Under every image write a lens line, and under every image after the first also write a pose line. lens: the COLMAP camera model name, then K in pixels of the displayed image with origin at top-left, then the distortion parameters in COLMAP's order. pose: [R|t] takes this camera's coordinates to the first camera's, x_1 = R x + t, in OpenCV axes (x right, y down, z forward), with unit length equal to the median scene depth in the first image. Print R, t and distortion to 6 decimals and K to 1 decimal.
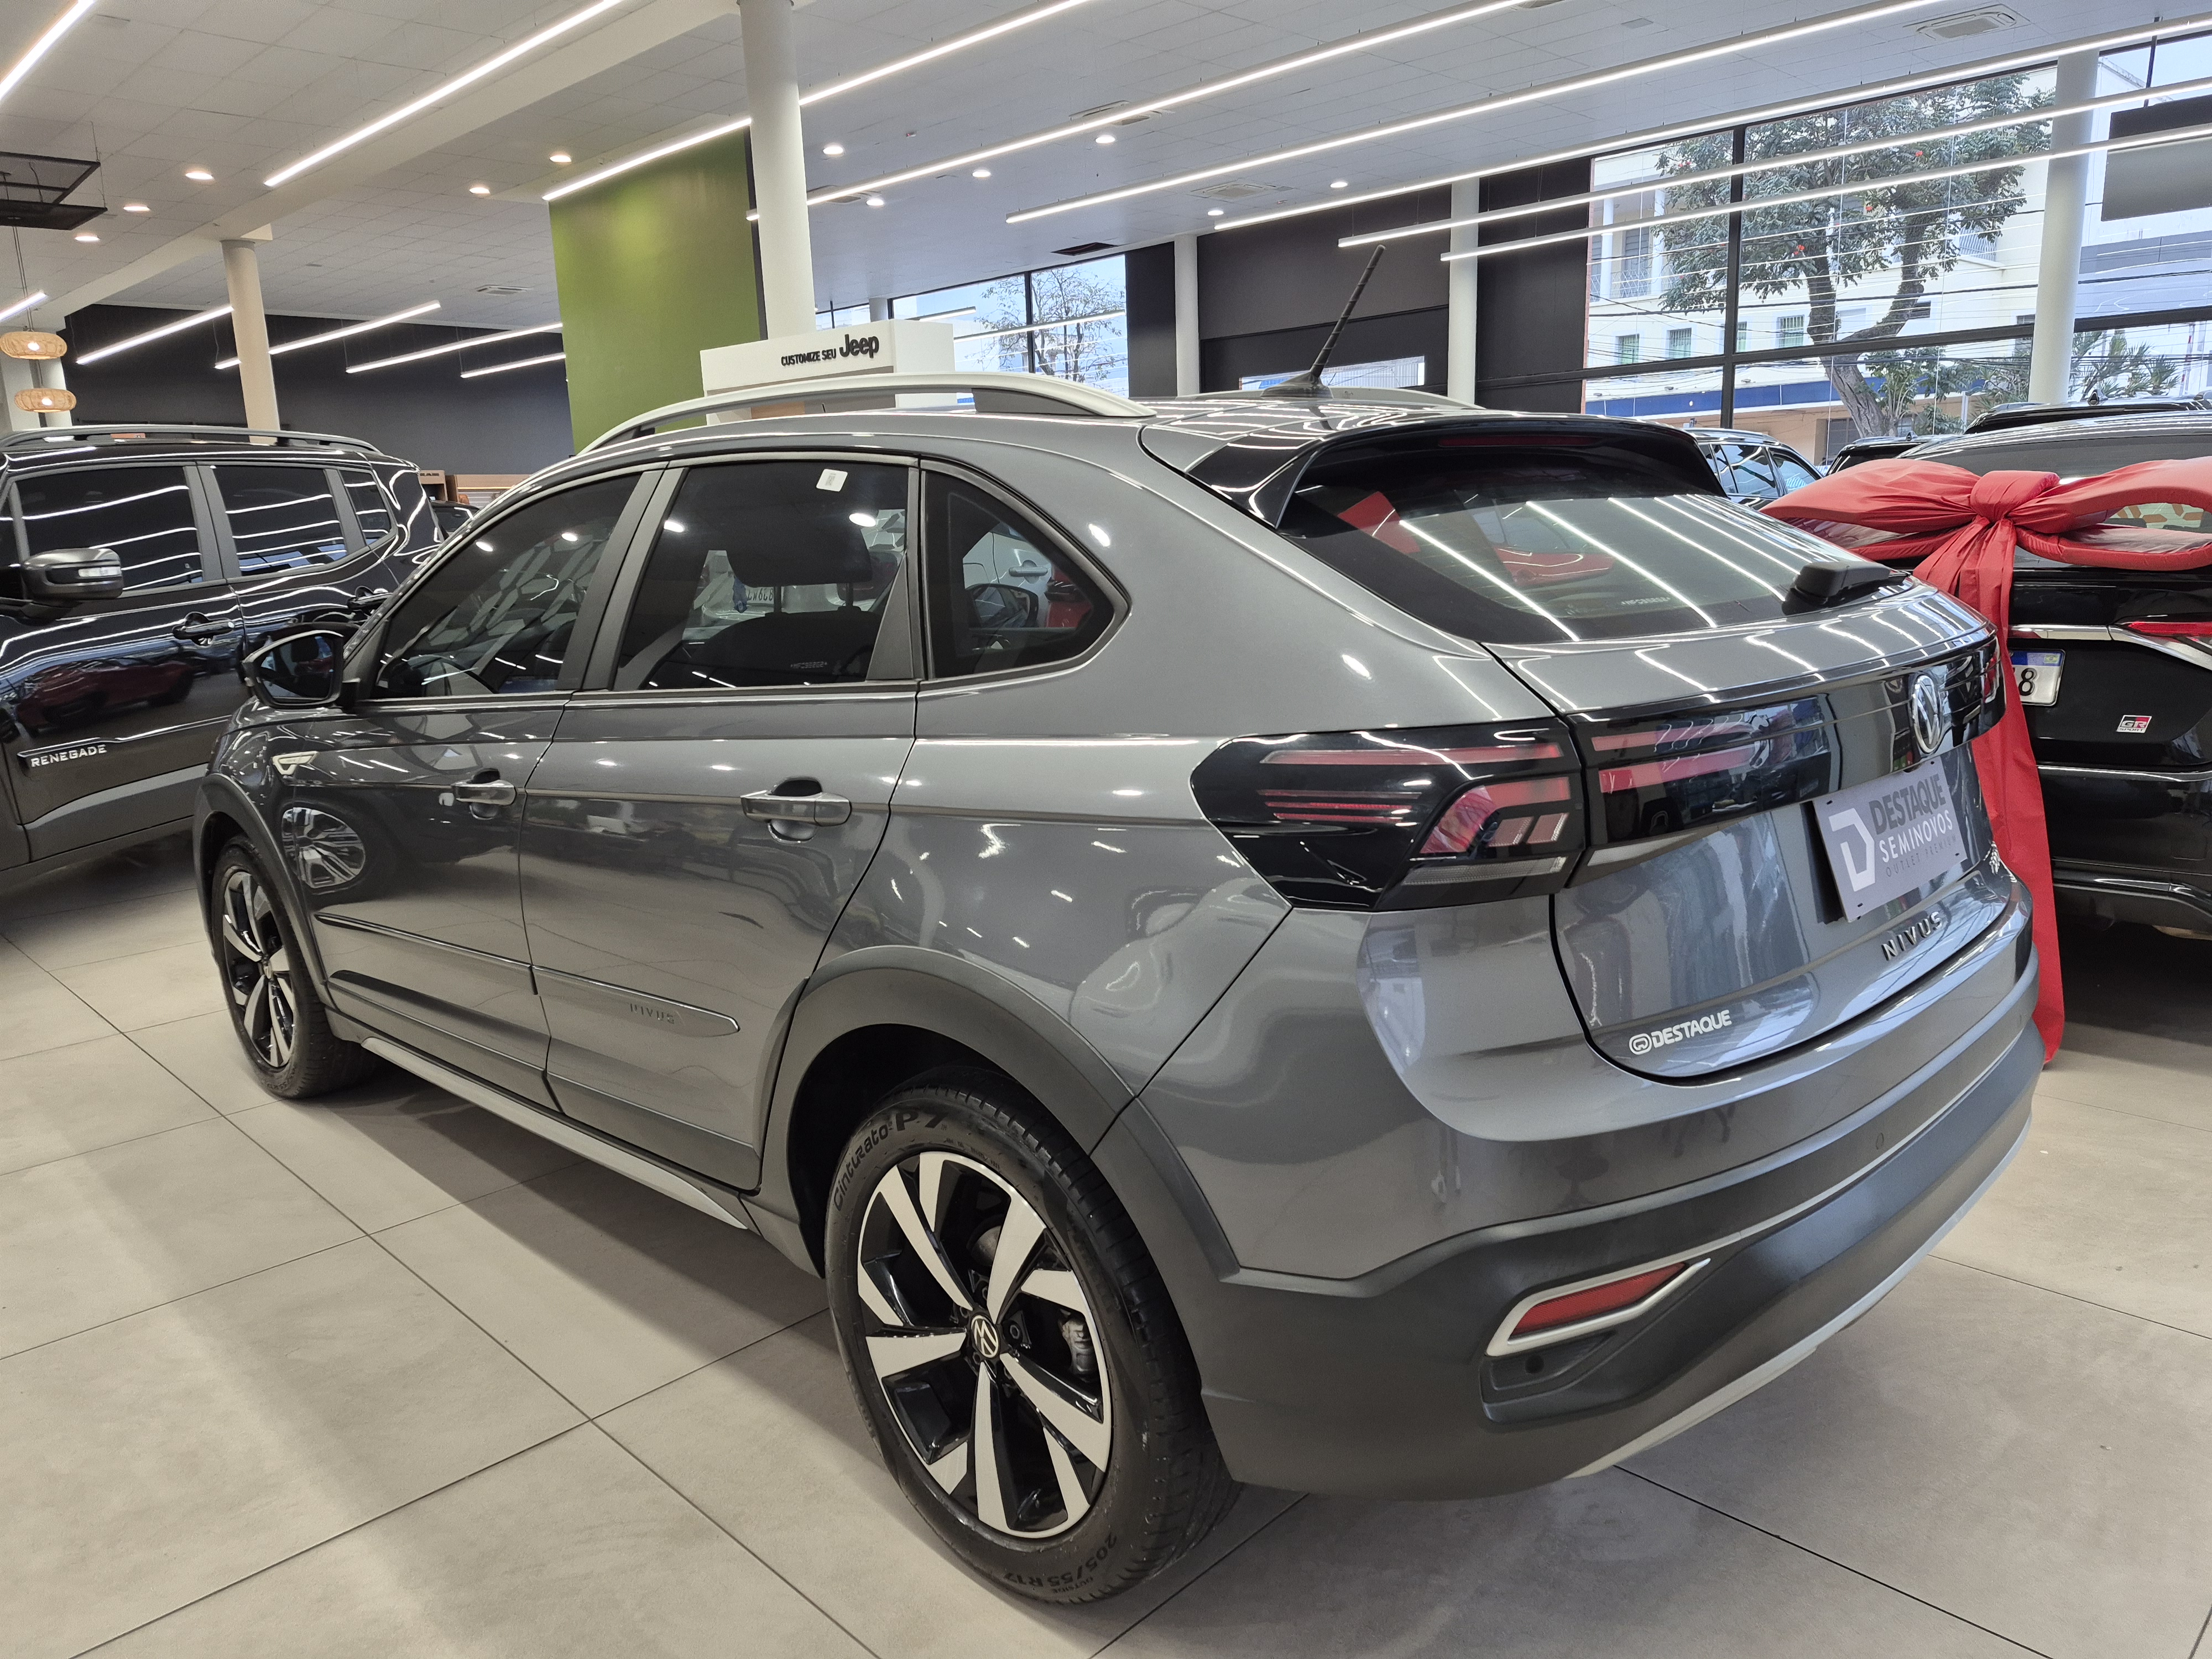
lens RADIAL K [[1553.3, 0, 1106.0], [0, 1553.3, 829.5], [0, 0, 1]] dist [0.027949, -0.003594]
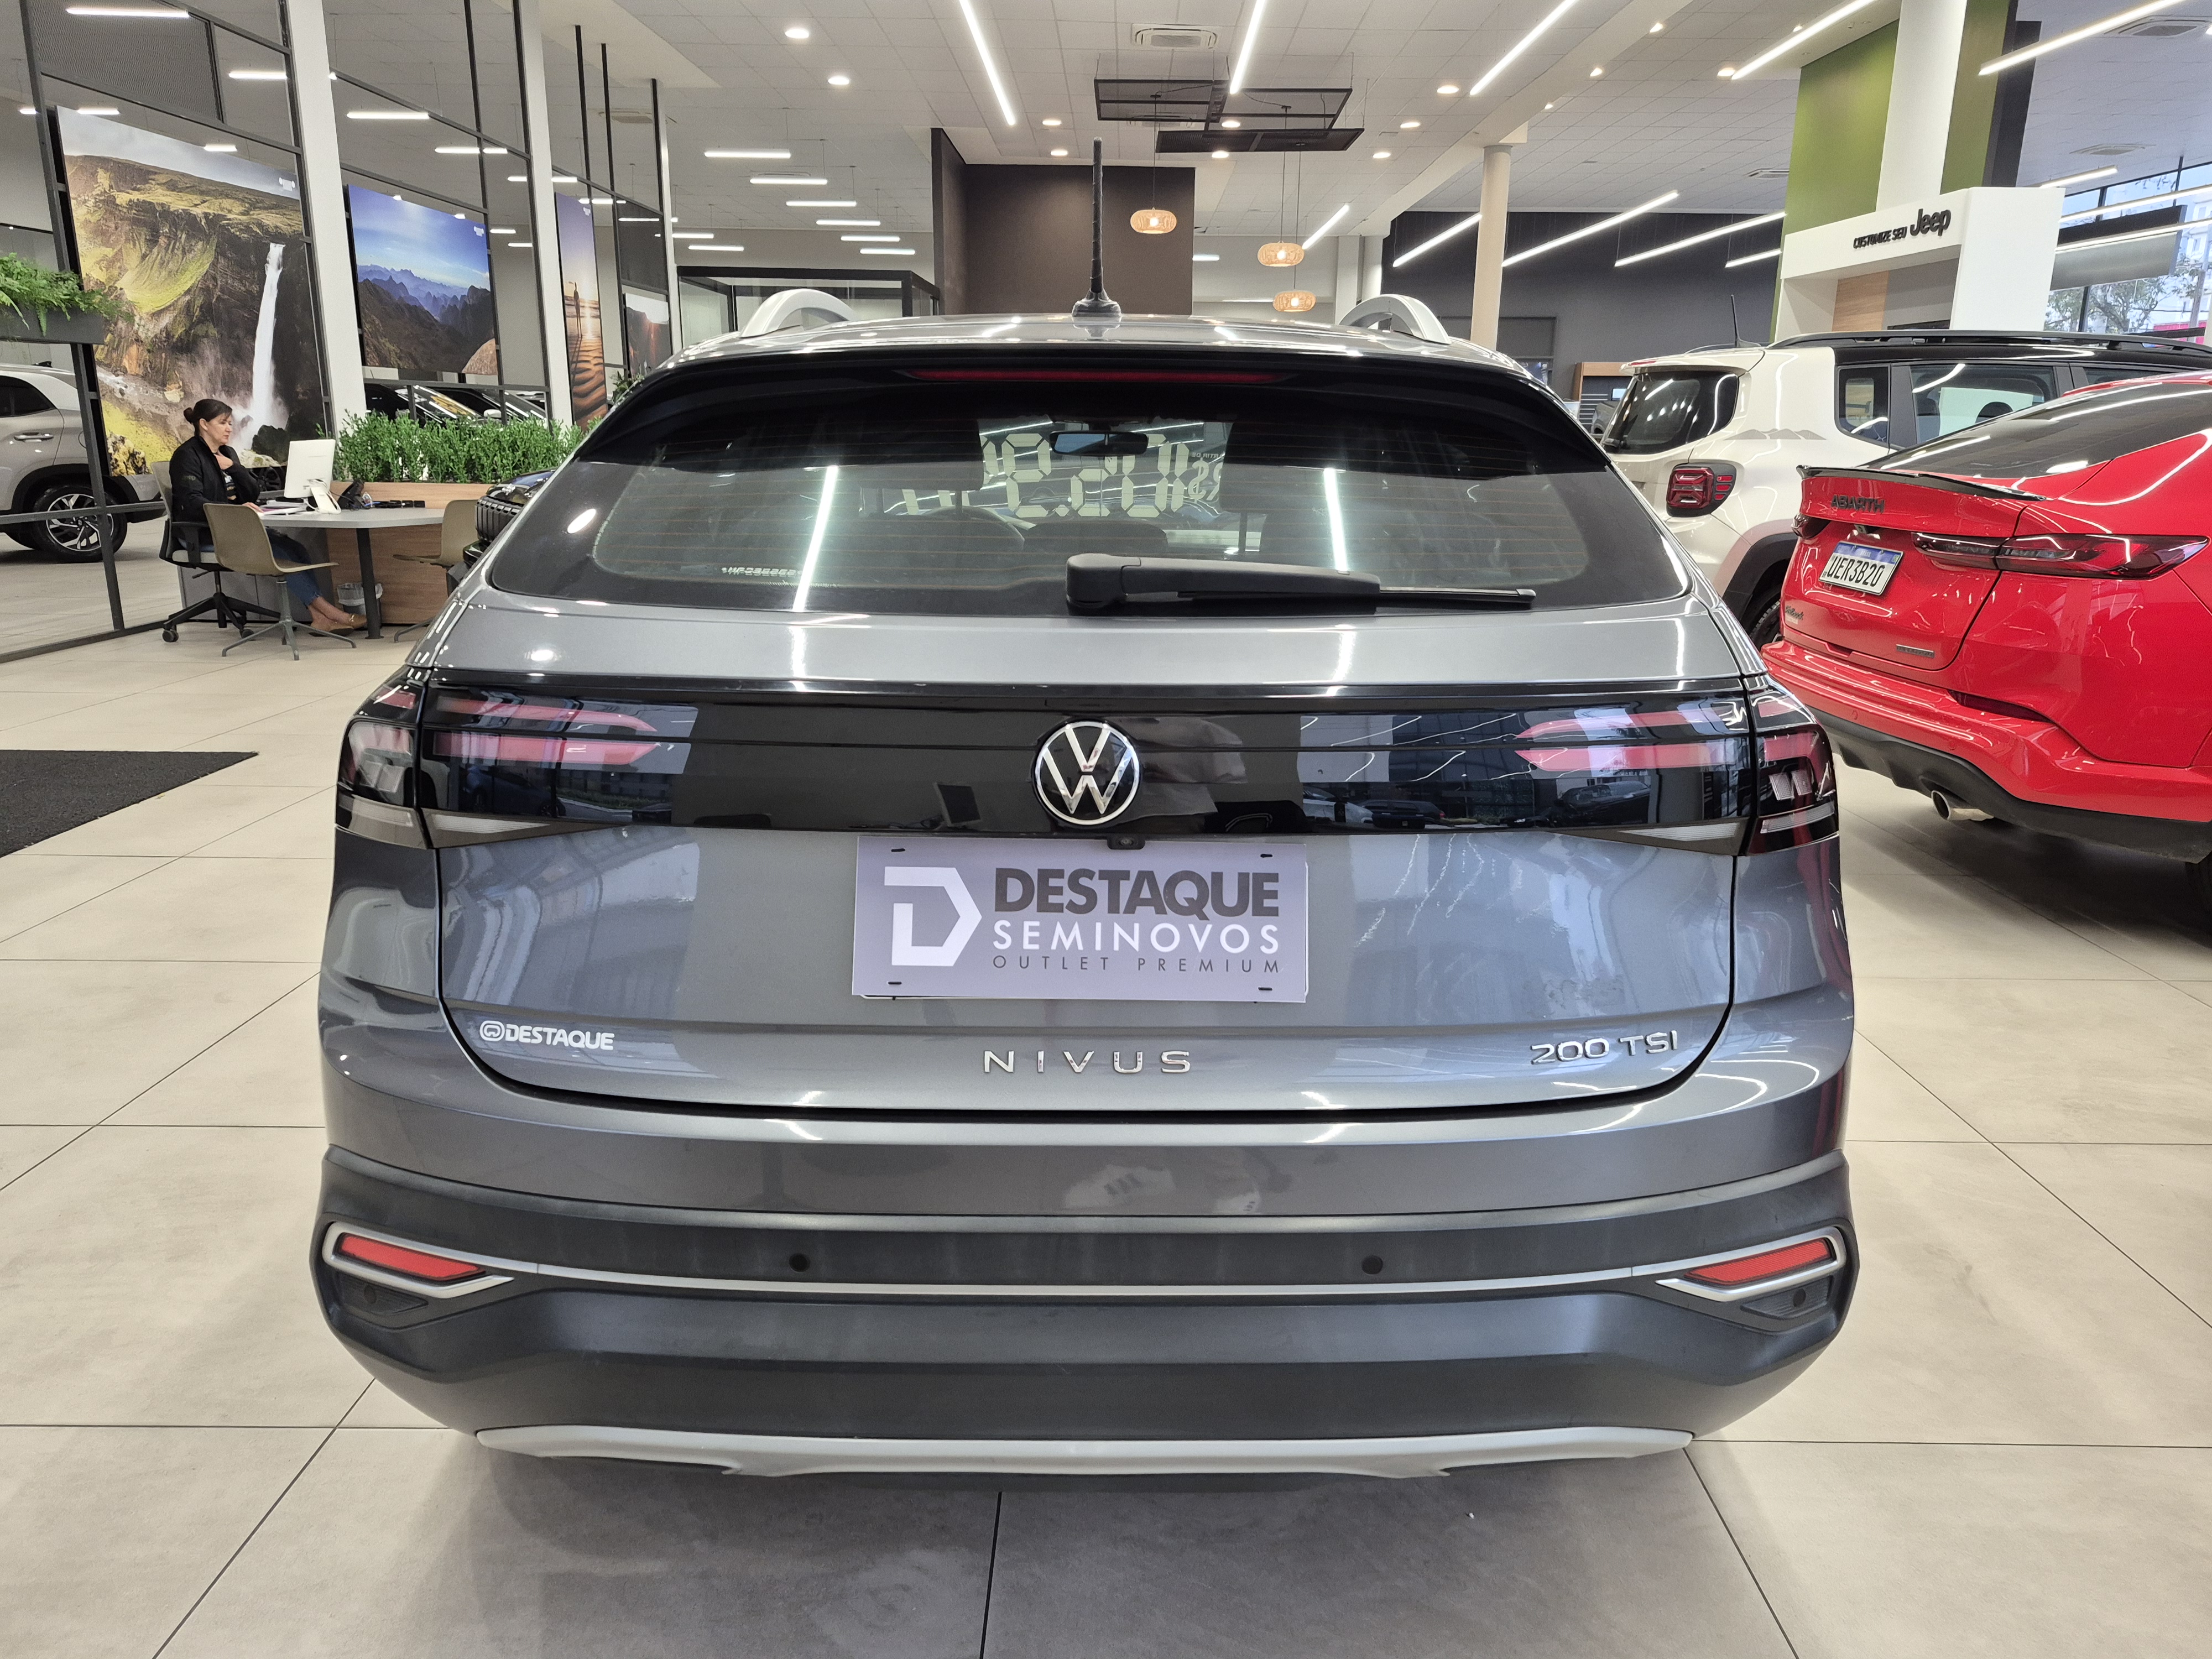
lens RADIAL K [[1550.6, 0, 1106.0], [0, 1550.6, 829.5], [0, 0, 1]] dist [0.090818, -0.138278]
pose [[0.697096, 0.220504, -0.682228, 0.684575], [-0.176155, 0.975040, 0.135151, -0.097316], [0.695001, 0.025964, 0.718539, 0.323279]]
